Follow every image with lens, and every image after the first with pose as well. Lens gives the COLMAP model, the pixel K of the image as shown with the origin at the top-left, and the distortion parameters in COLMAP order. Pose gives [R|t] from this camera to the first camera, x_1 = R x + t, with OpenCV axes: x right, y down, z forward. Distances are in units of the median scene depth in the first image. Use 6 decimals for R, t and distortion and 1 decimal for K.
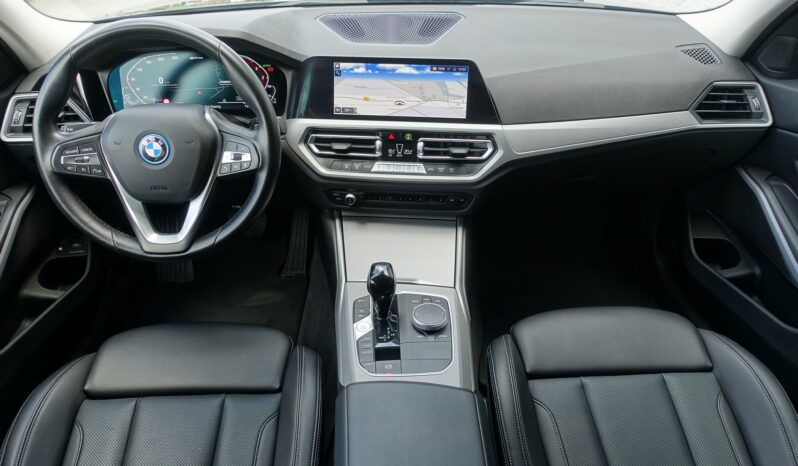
lens RADIAL K [[538.7, 0, 399.0], [0, 538.7, 233.0], [0, 0, 1]] dist [-0.005562, -0.002733]
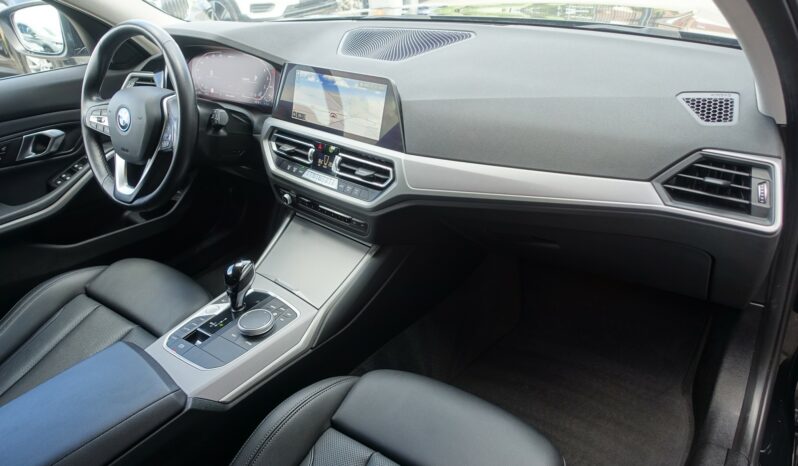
lens RADIAL K [[538.7, 0, 399.0], [0, 538.7, 233.0], [0, 0, 1]] dist [-0.005562, -0.002733]
pose [[0.789389, 0.254039, -0.558865, 0.705433], [-0.276188, 0.959990, 0.046264, -0.111608], [0.548257, 0.117831, 0.827967, 0.267672]]
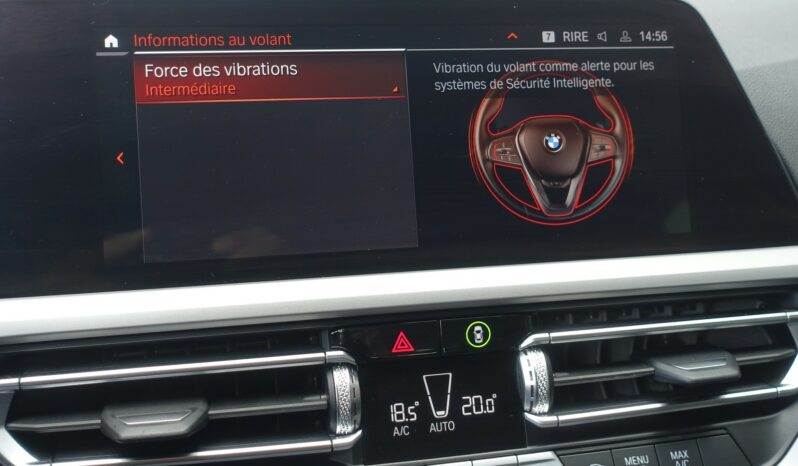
lens RADIAL K [[952.3, 0, 399.0], [0, 952.3, 233.0], [0, 0, 1]] dist [-0.006137, -0.007403]
pose [[0.950413, -0.081200, 0.300202, -0.123687], [0.161754, 0.953533, -0.254184, -0.125398], [-0.265613, 0.290139, 0.919385, 0.644215]]
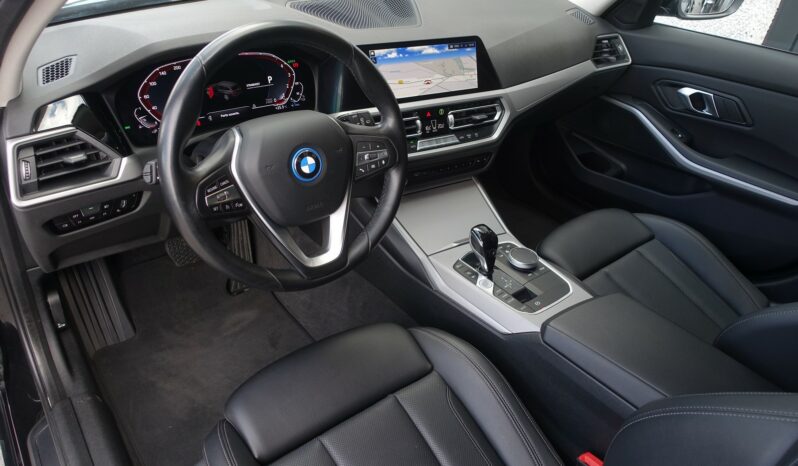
lens RADIAL K [[538.7, 0, 399.0], [0, 538.7, 233.0], [0, 0, 1]] dist [-0.005562, -0.002733]
pose [[0.811479, -0.275686, 0.515266, -0.678968], [0.251233, 0.960666, 0.118331, -0.093537], [-0.527621, 0.033429, 0.848822, 0.129353]]
